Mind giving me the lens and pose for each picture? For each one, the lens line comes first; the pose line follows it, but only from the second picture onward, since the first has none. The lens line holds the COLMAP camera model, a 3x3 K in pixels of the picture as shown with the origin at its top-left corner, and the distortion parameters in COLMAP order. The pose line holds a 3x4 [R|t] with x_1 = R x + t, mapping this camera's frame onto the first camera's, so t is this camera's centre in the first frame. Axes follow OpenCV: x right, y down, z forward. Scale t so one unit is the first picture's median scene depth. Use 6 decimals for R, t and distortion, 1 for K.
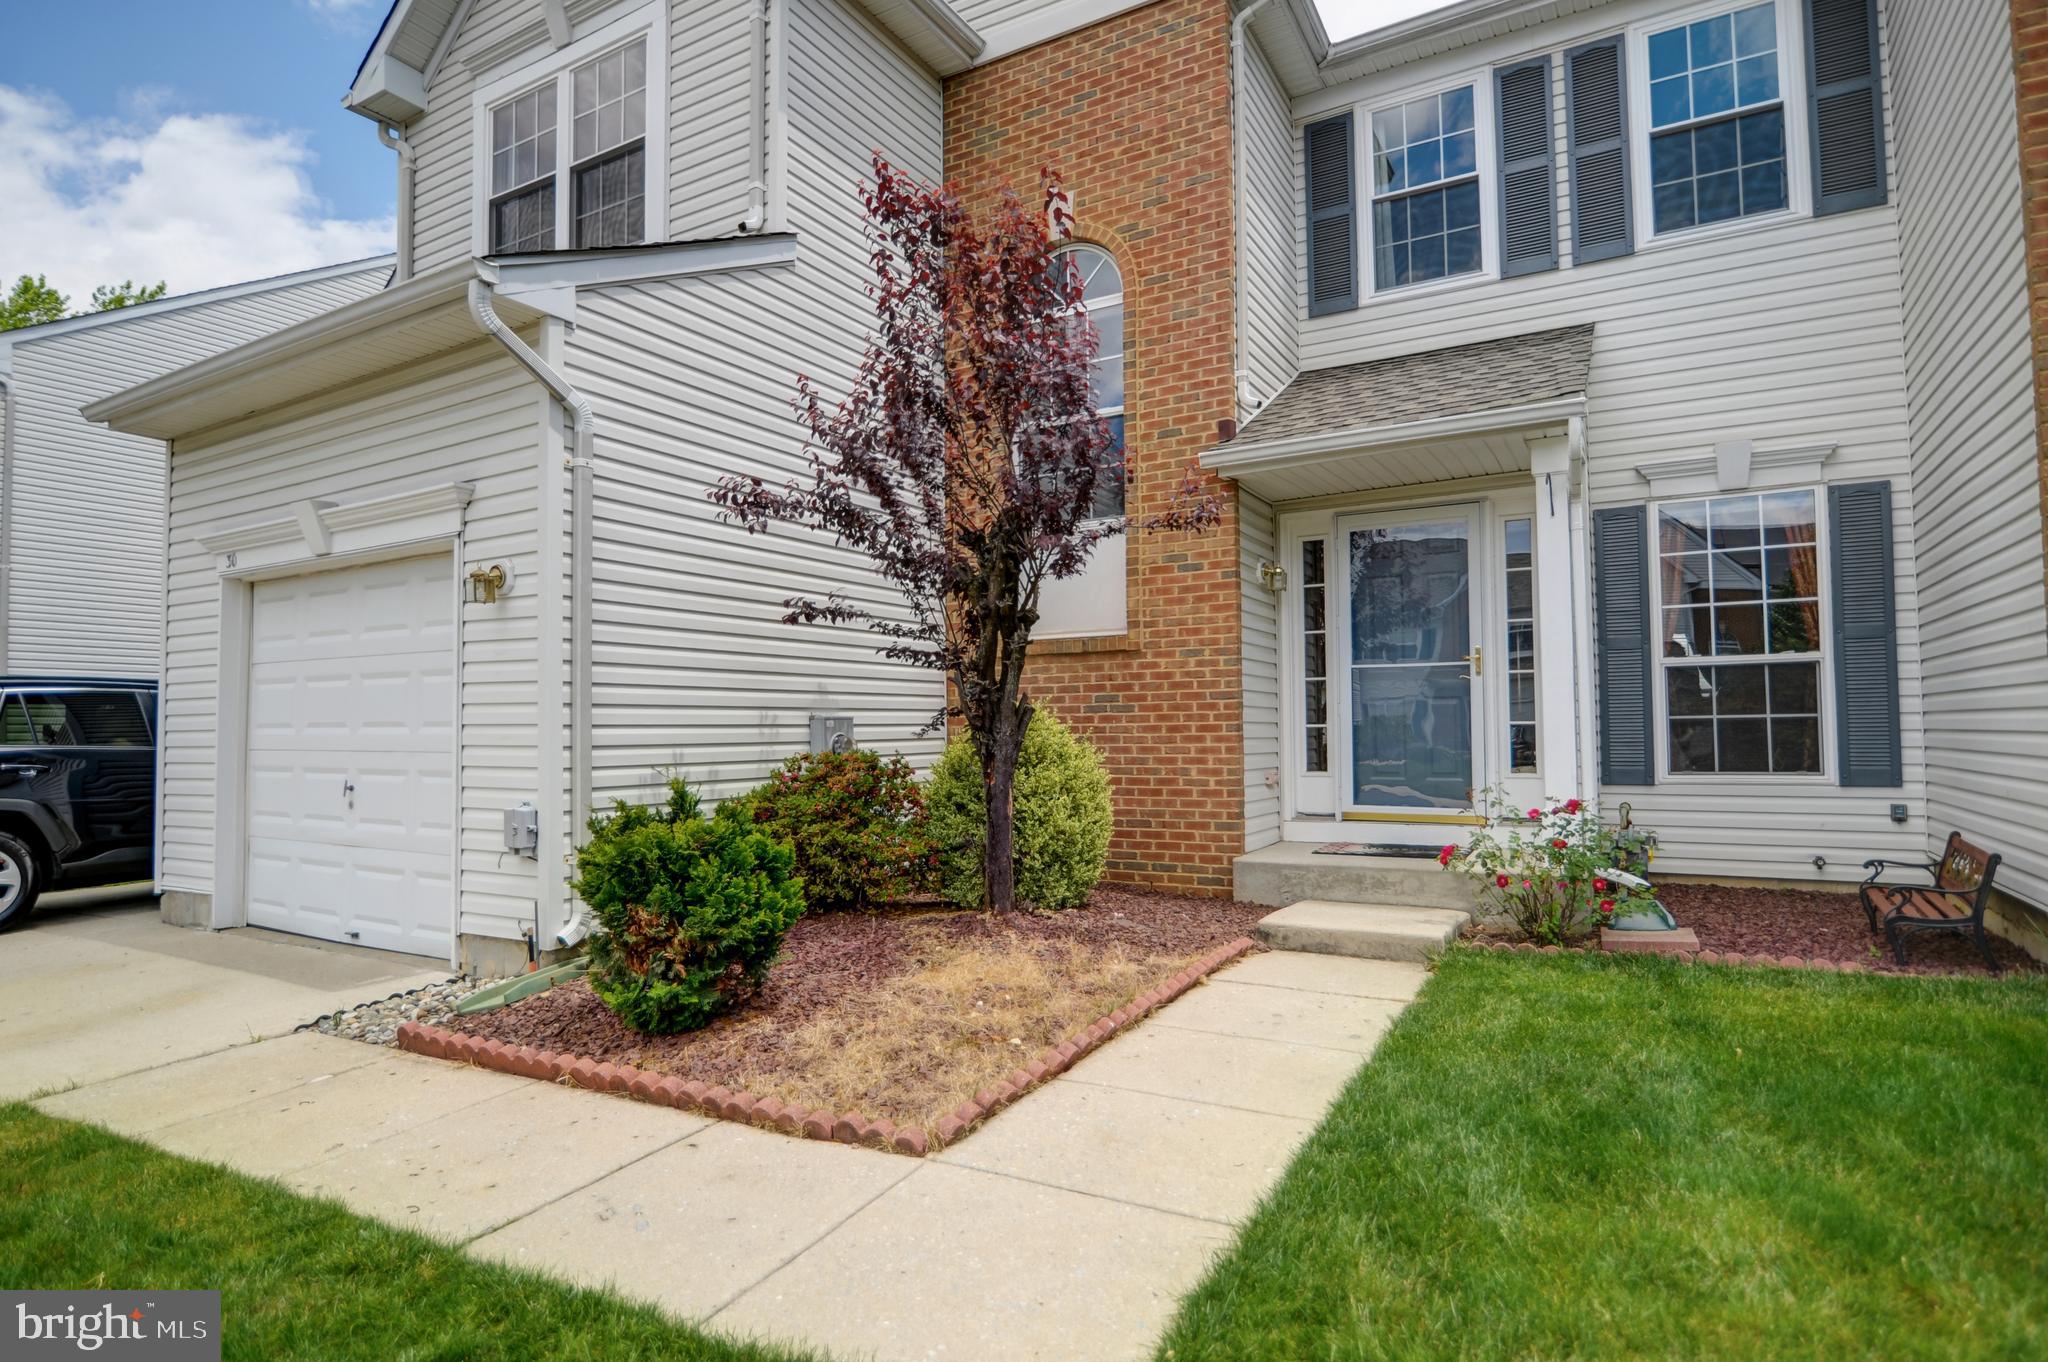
lens RADIAL K [[1078.2, 0, 1023.0], [0, 1078.2, 689.1], [0, 0, 1]] dist [-0.019563, 0.001226]
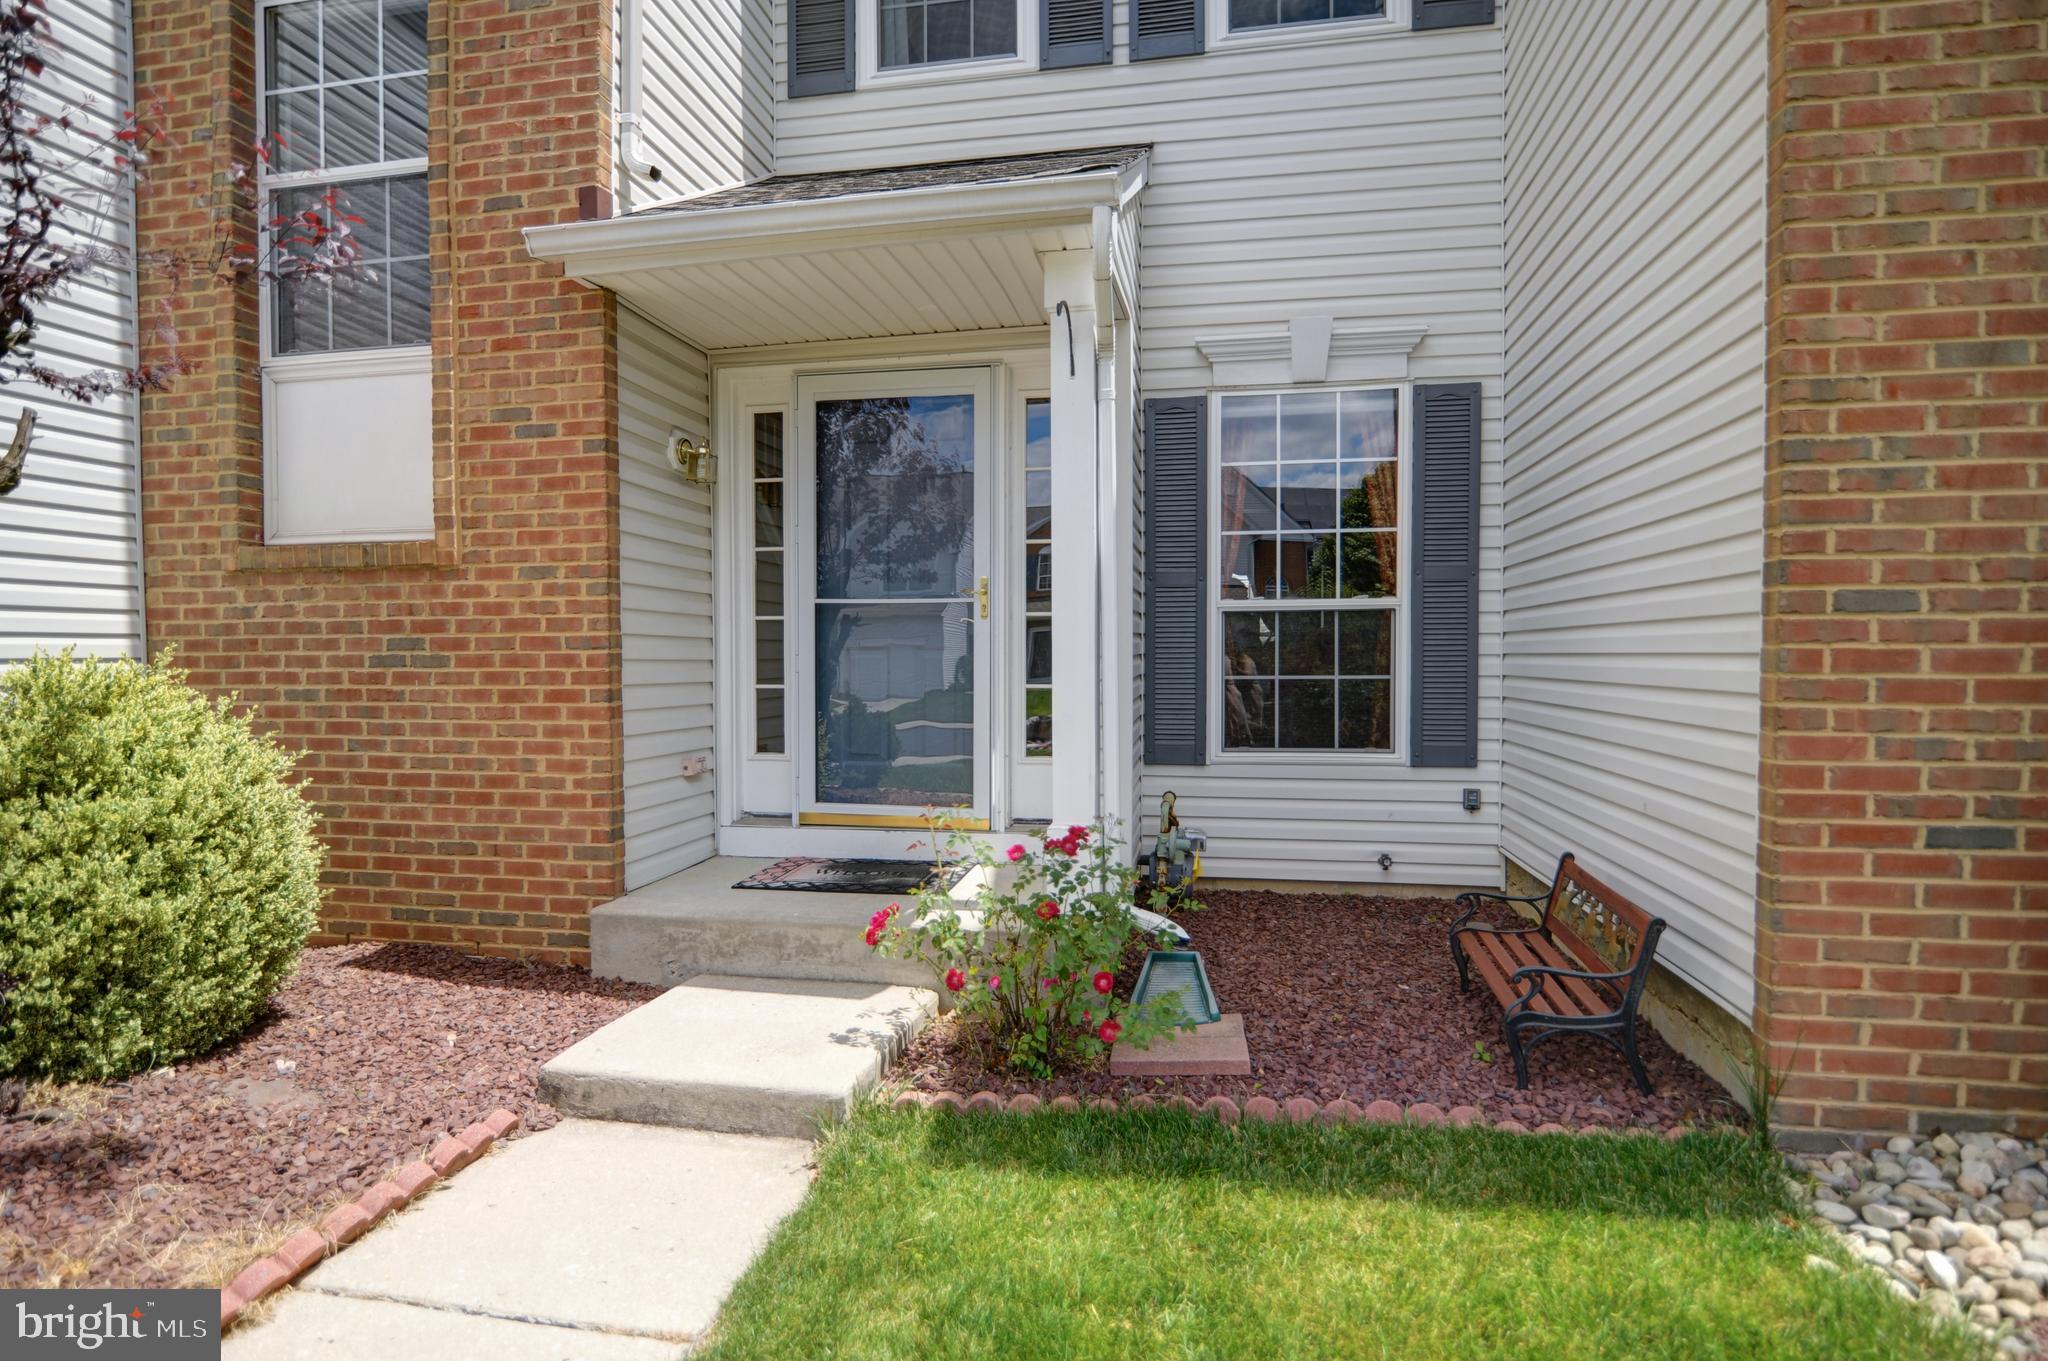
lens RADIAL K [[1031.4, 0, 1027.7], [0, 1031.4, 689.0], [0, 0, 1]] dist [-0.018871, 0.000204]
pose [[0.940918, -0.003566, 0.338615, 0.222773], [-0.019274, 0.997760, 0.064066, -0.010381], [-0.338085, -0.066807, 0.938741, 0.357482]]
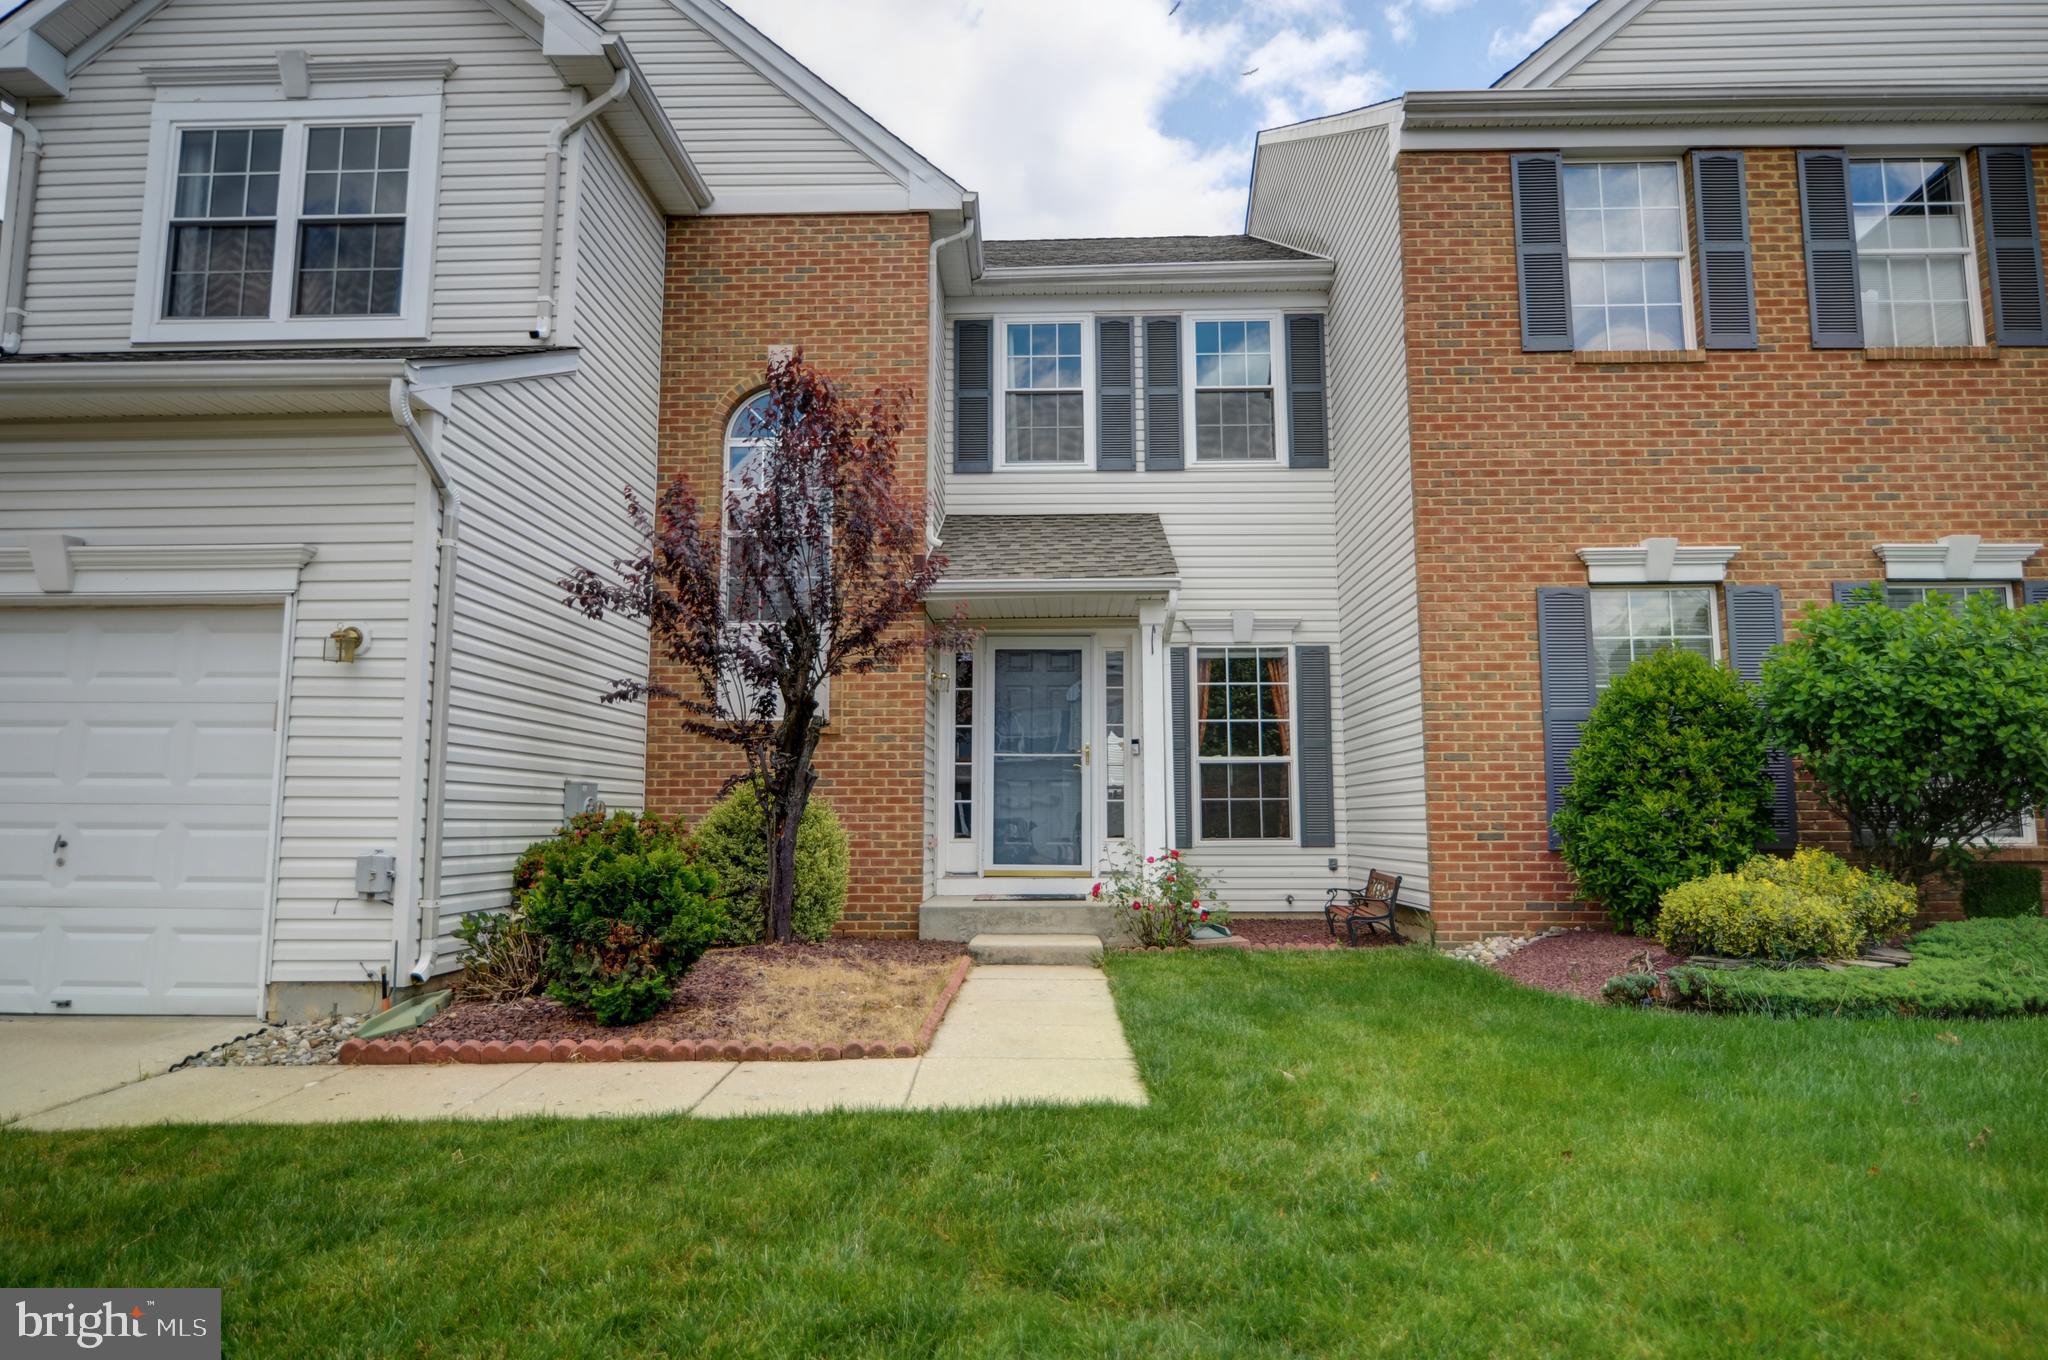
lens RADIAL K [[1175.0, 0, 1025.0], [0, 1175.0, 685.0], [0, 0, 1]] dist [-0.015571, 0.000737]
pose [[0.880120, 0.065496, 0.470211, -0.338598], [-0.025945, 0.995594, -0.090113, 0.022201], [-0.474041, 0.067111, 0.877942, -0.255593]]
